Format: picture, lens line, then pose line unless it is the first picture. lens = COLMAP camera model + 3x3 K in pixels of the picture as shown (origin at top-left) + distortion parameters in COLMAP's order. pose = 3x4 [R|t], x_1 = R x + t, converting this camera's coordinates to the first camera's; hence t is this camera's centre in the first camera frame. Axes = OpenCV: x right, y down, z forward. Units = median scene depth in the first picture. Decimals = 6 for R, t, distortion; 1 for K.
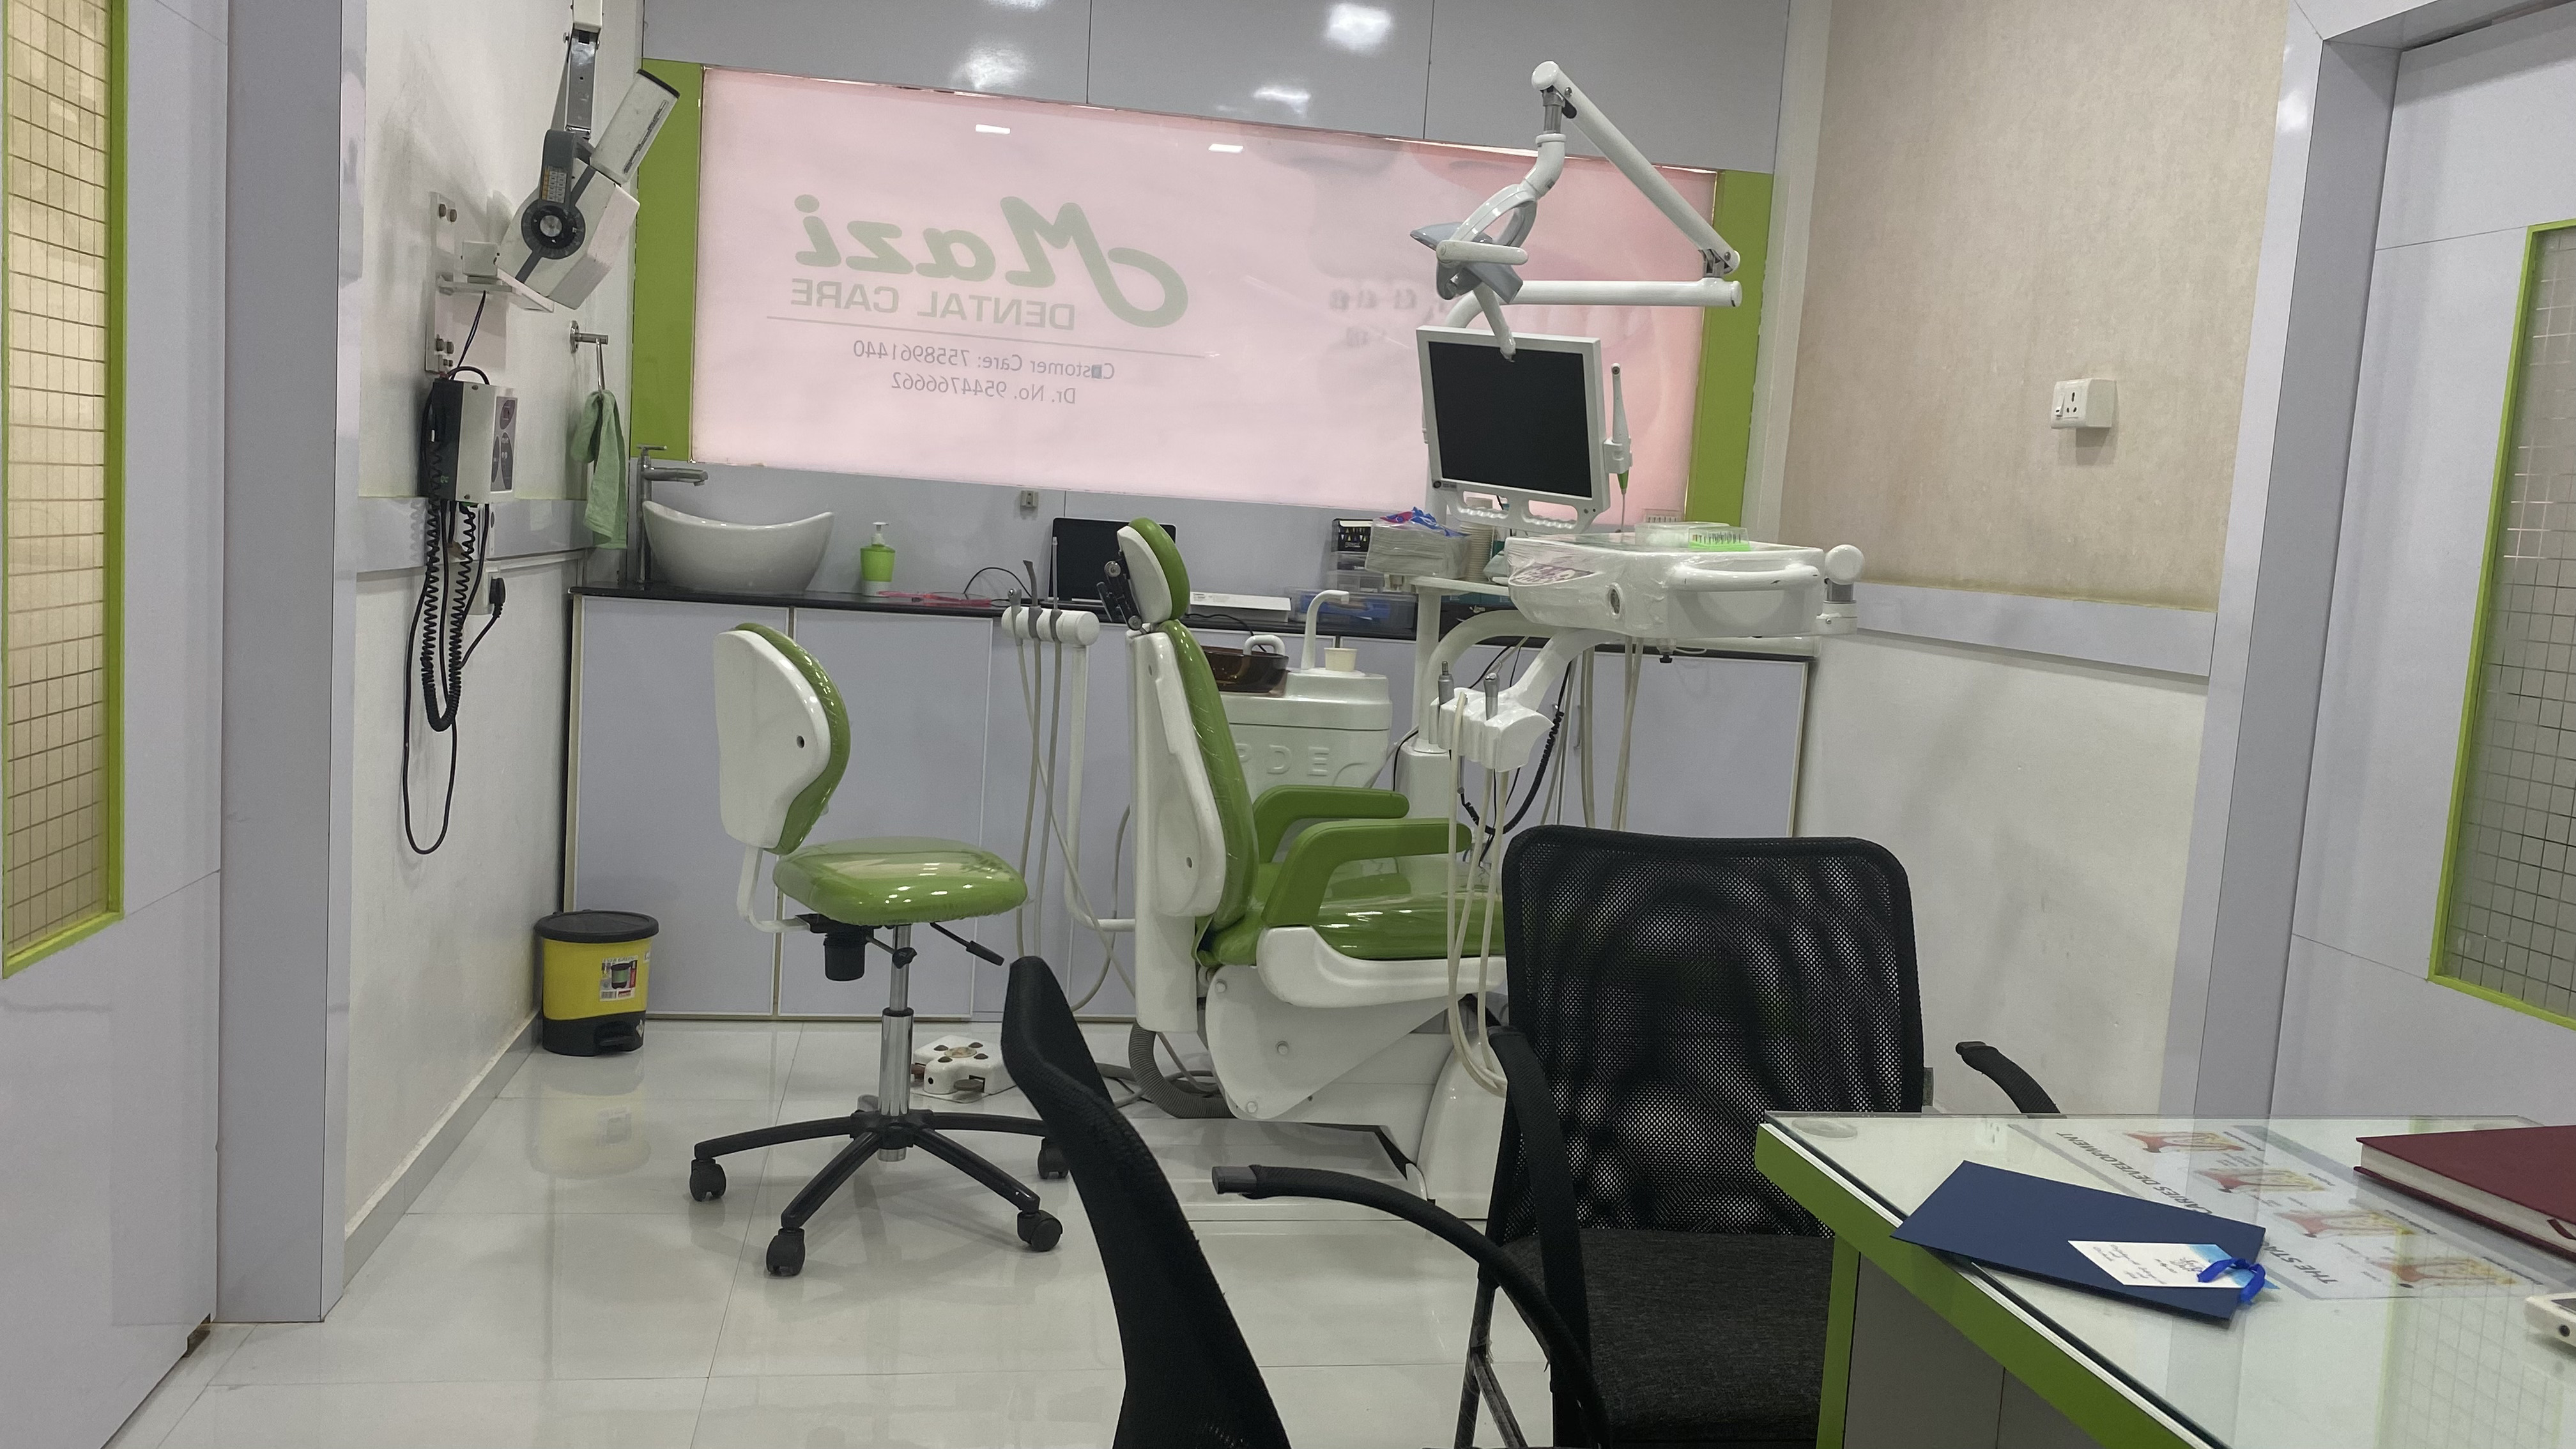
lens RADIAL K [[2035.9, 0, 1273.9], [0, 2035.9, 746.3], [0, 0, 1]] dist [0.045270, -0.146722]
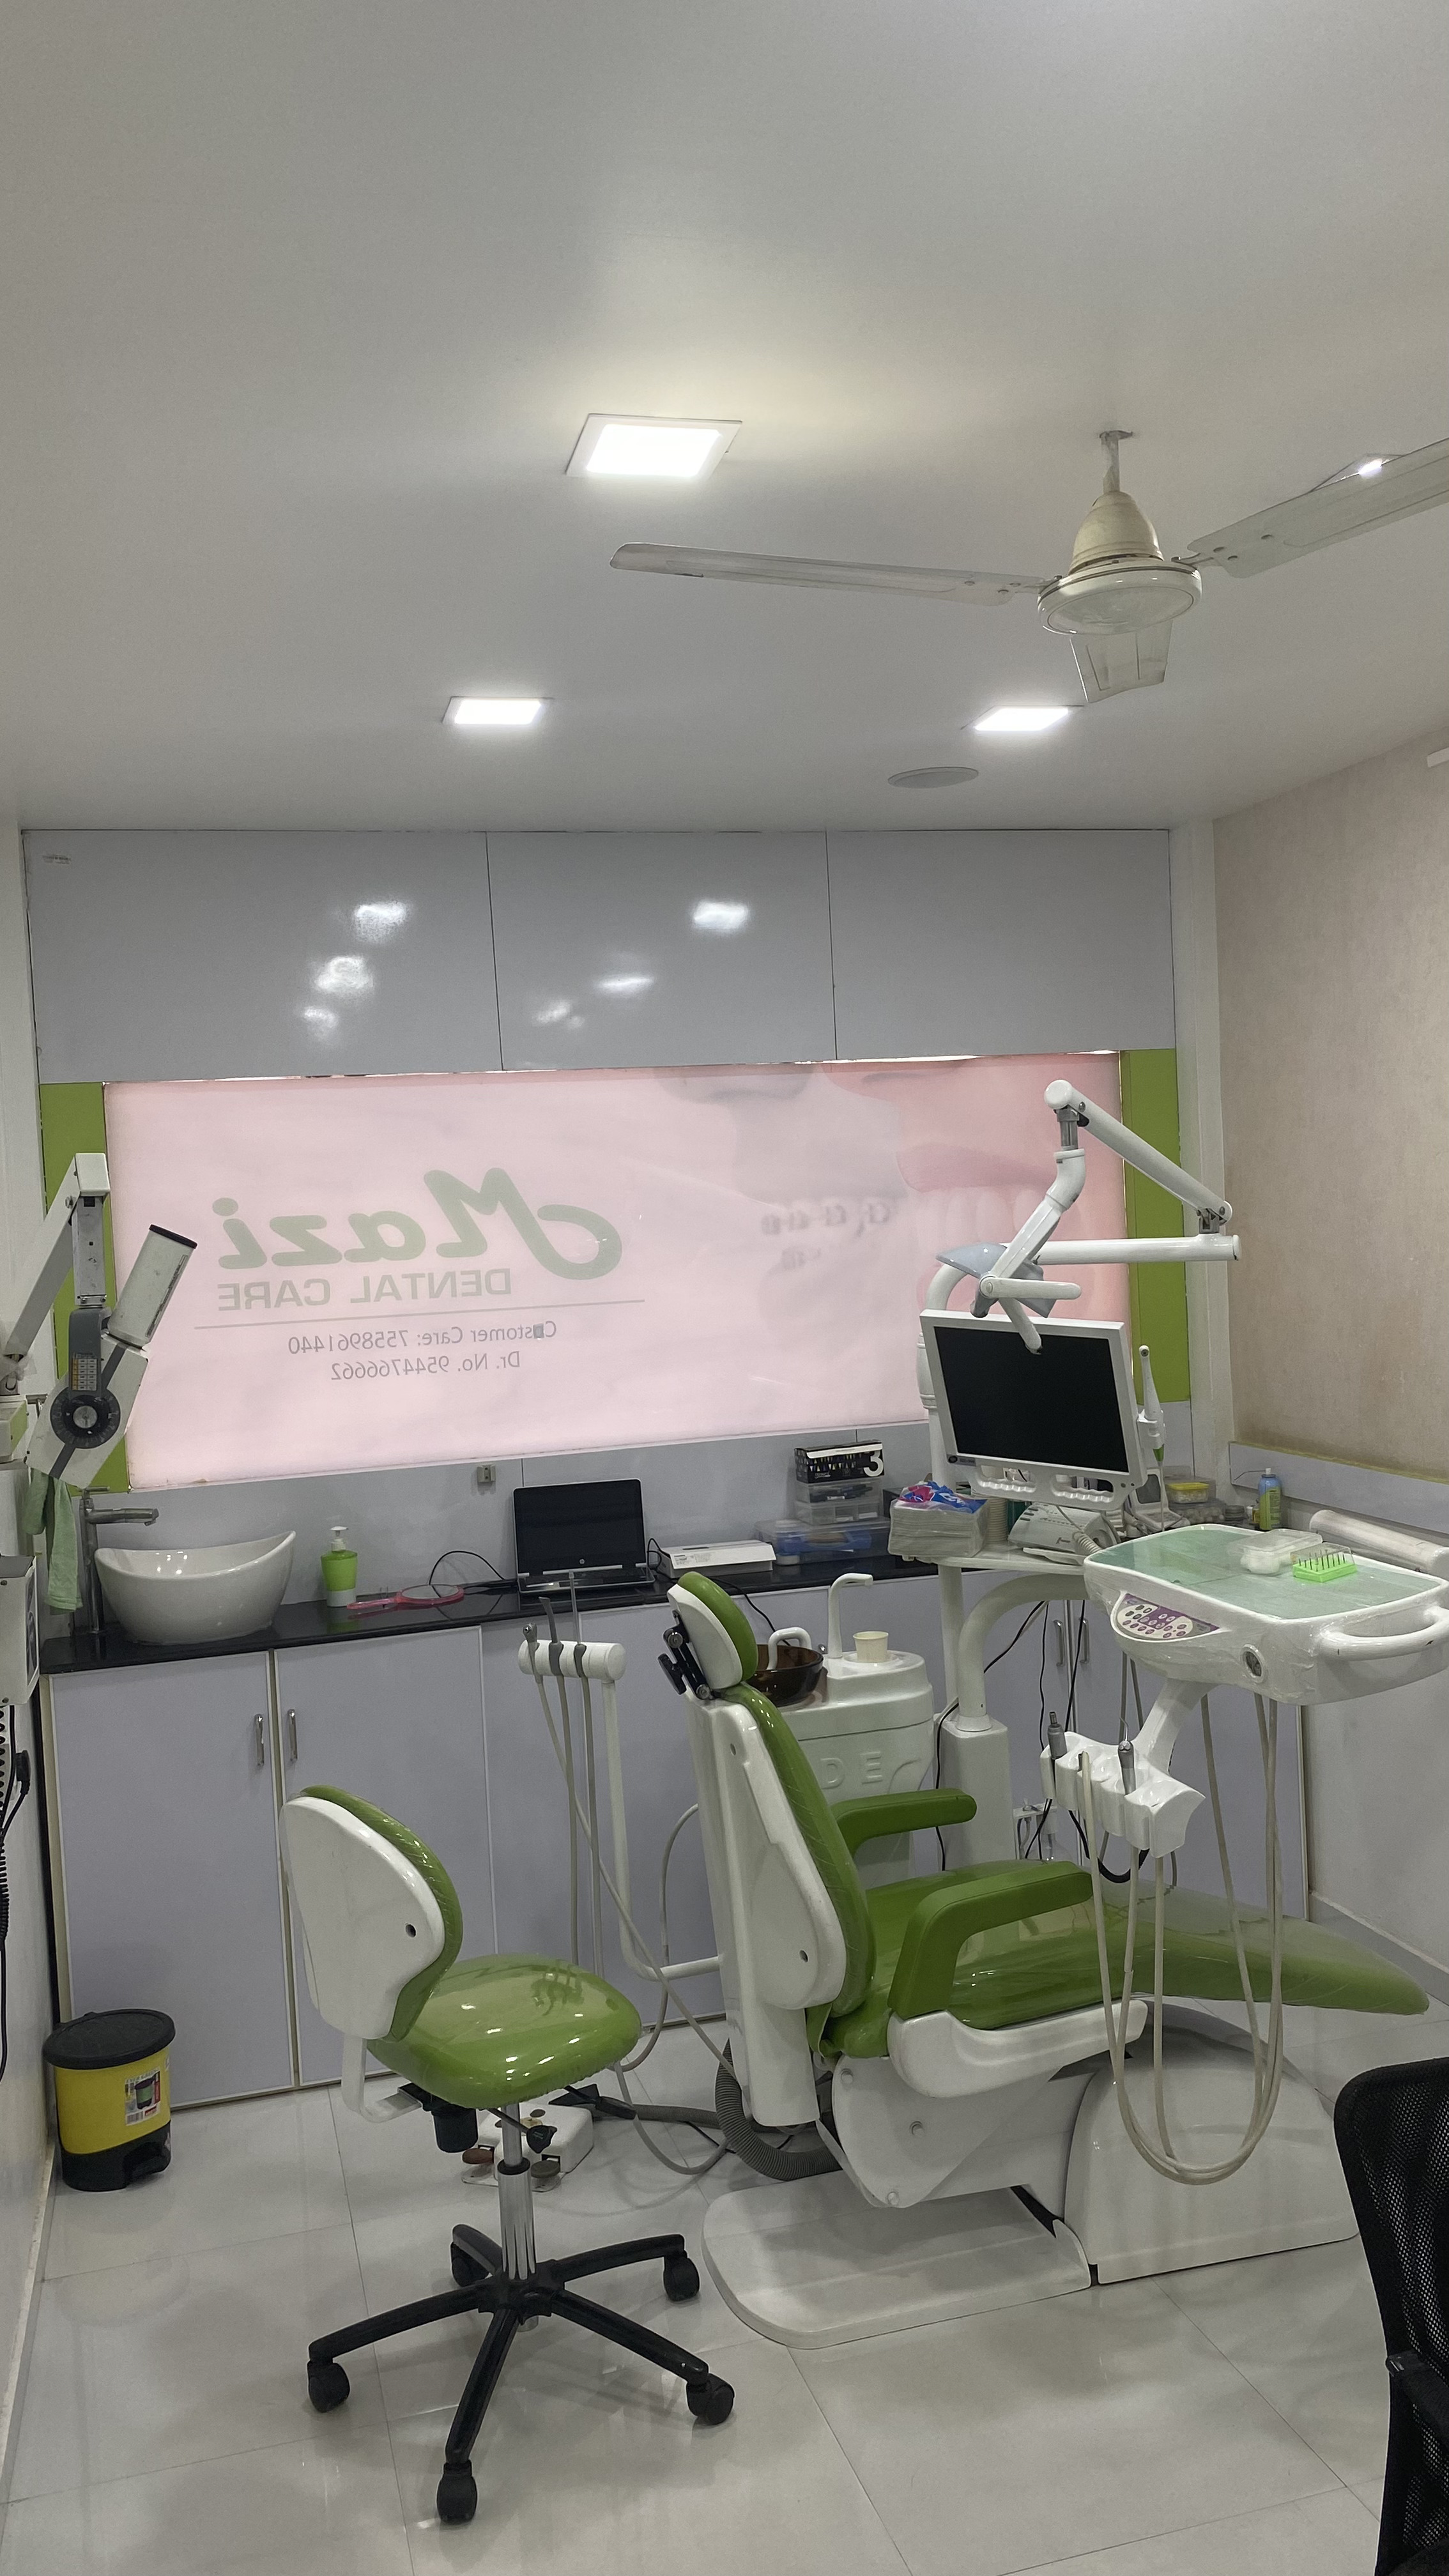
lens RADIAL K [[2035.9, 0, 718.6], [0, 2035.9, 1274.4], [0, 0, 1]] dist [0.045270, -0.146722]
pose [[0.988646, -0.121316, 0.088667, -0.110640], [0.128440, 0.988517, -0.079611, -0.160188], [-0.077991, 0.090095, 0.992875, 0.037545]]
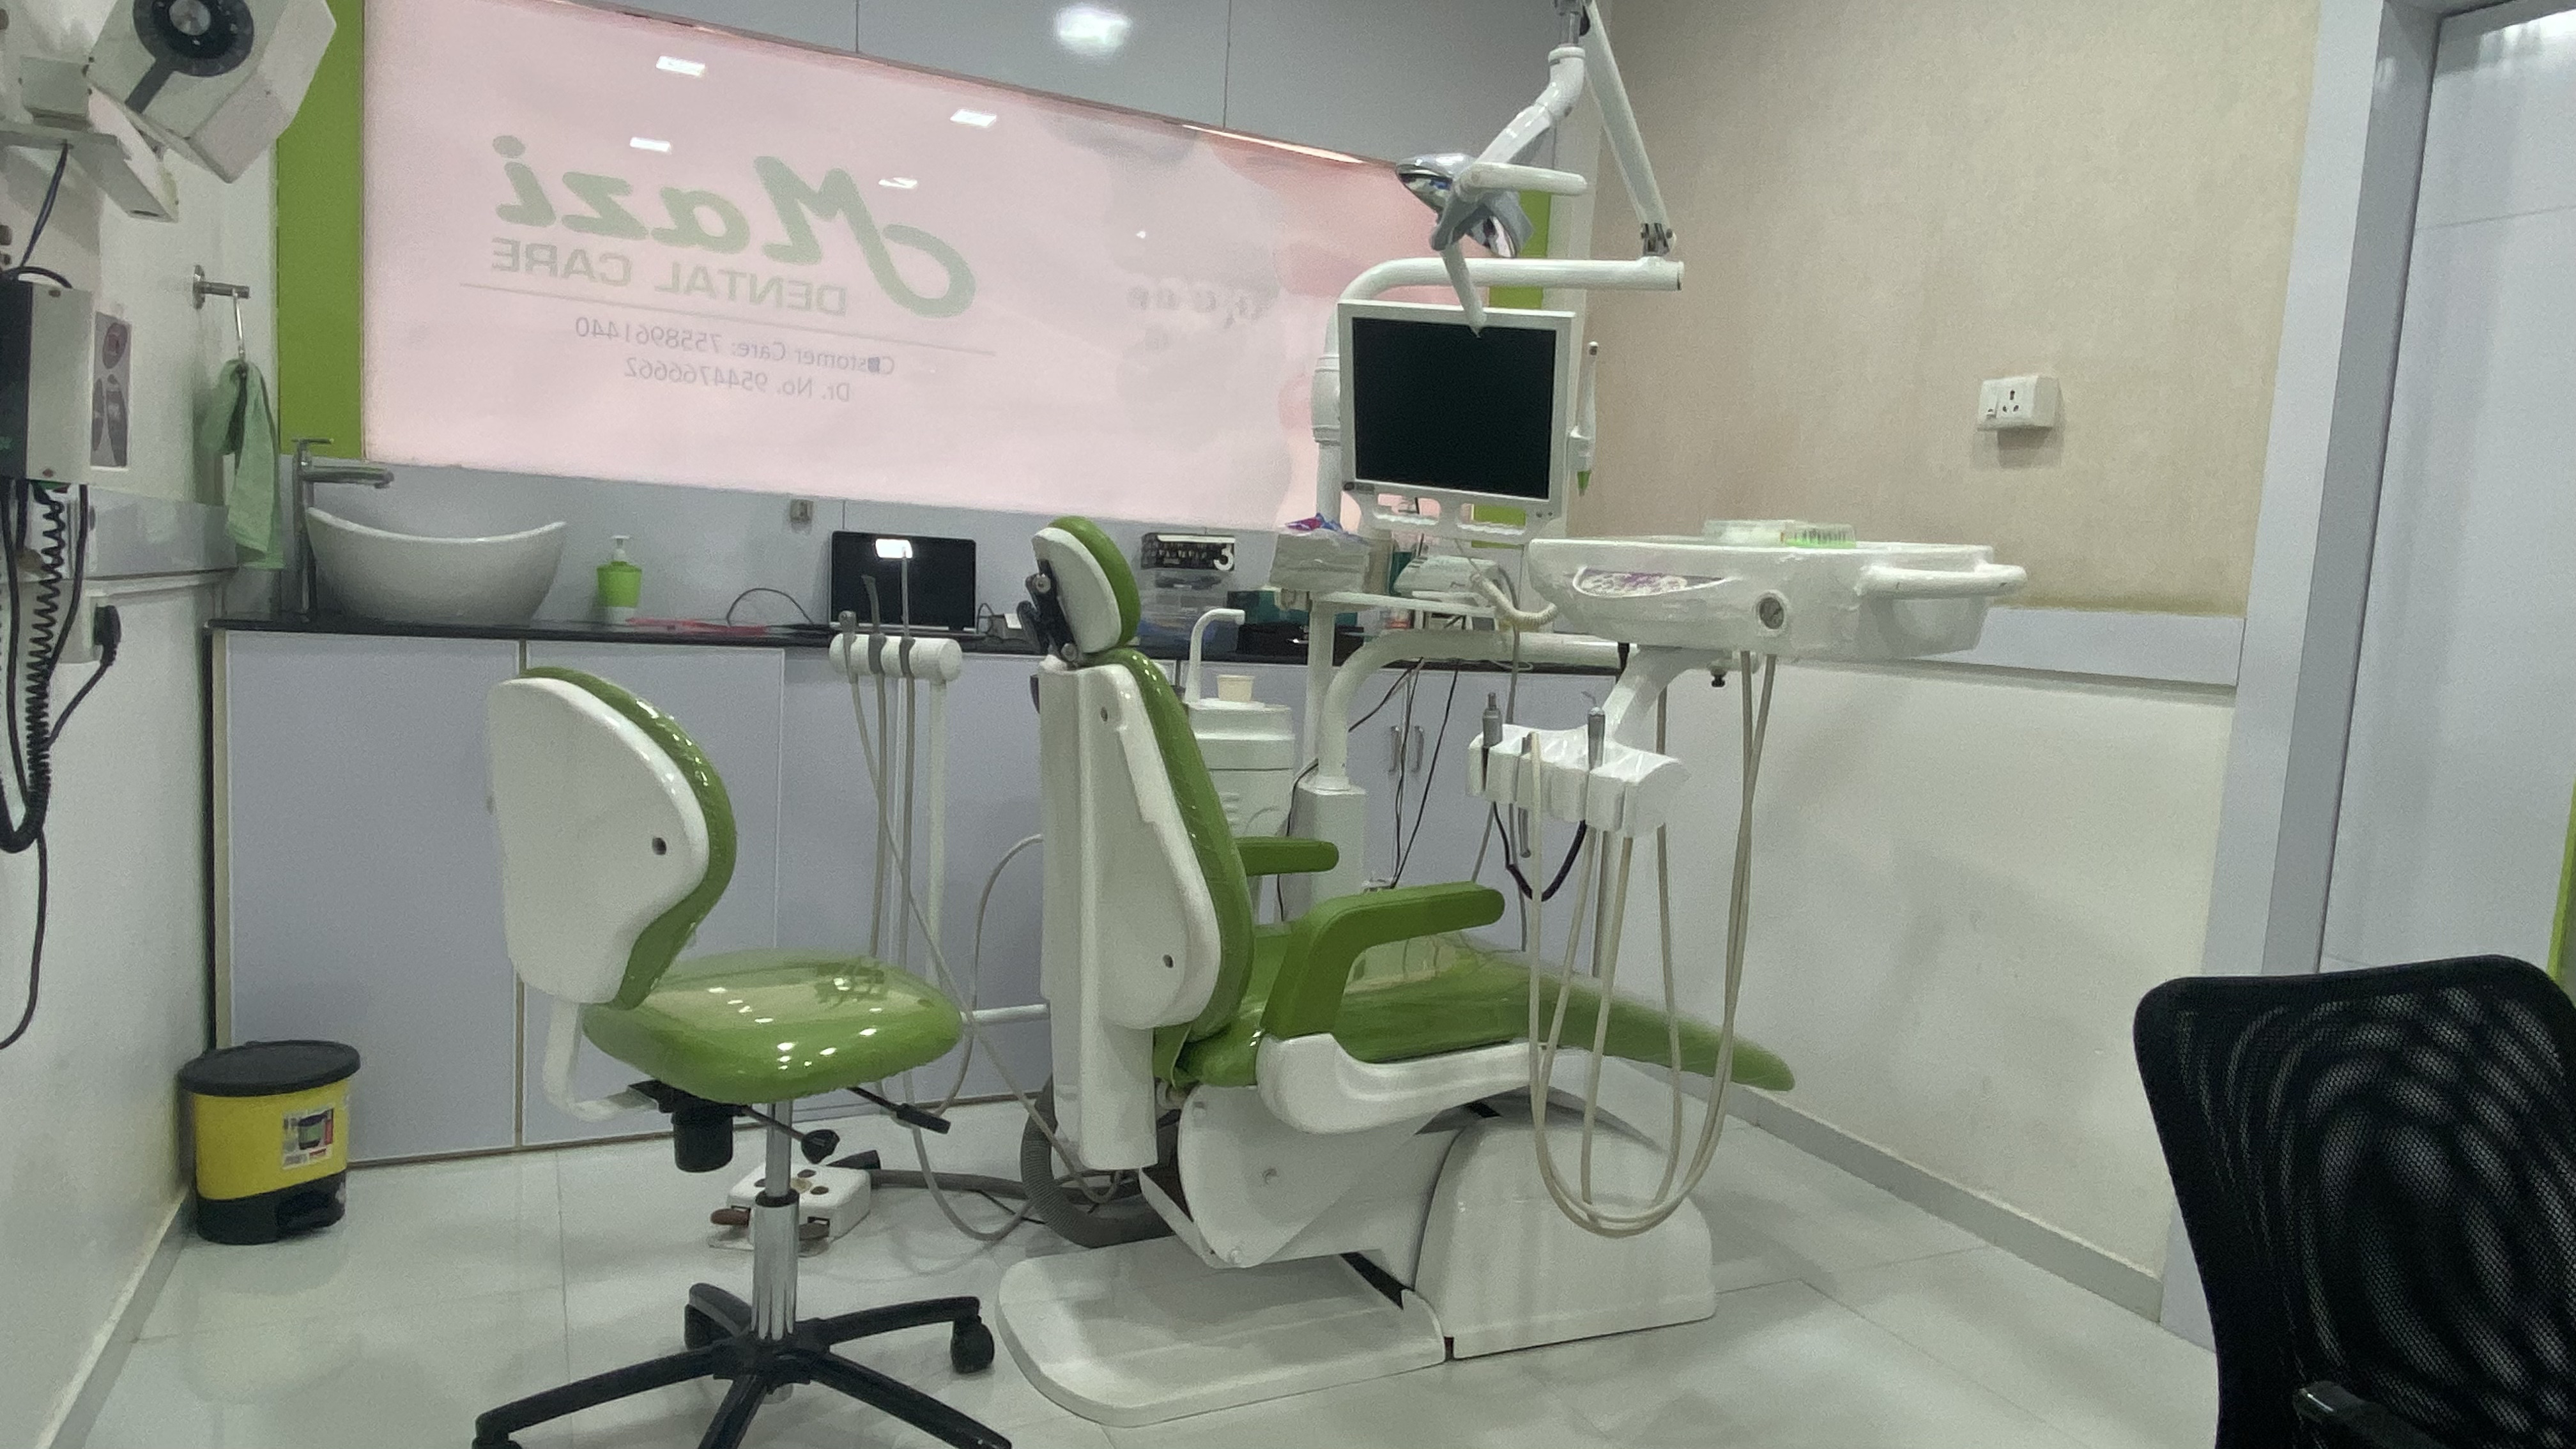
lens RADIAL K [[1655.2, 0, 1339.6], [0, 1655.2, 761.7], [0, 0, 1]] dist [0.028632, -0.039812]
pose [[0.958617, -0.040003, 0.281873, -0.134645], [0.036055, 0.999166, 0.019181, -0.024987], [-0.282406, -0.008224, 0.959260, 0.332042]]
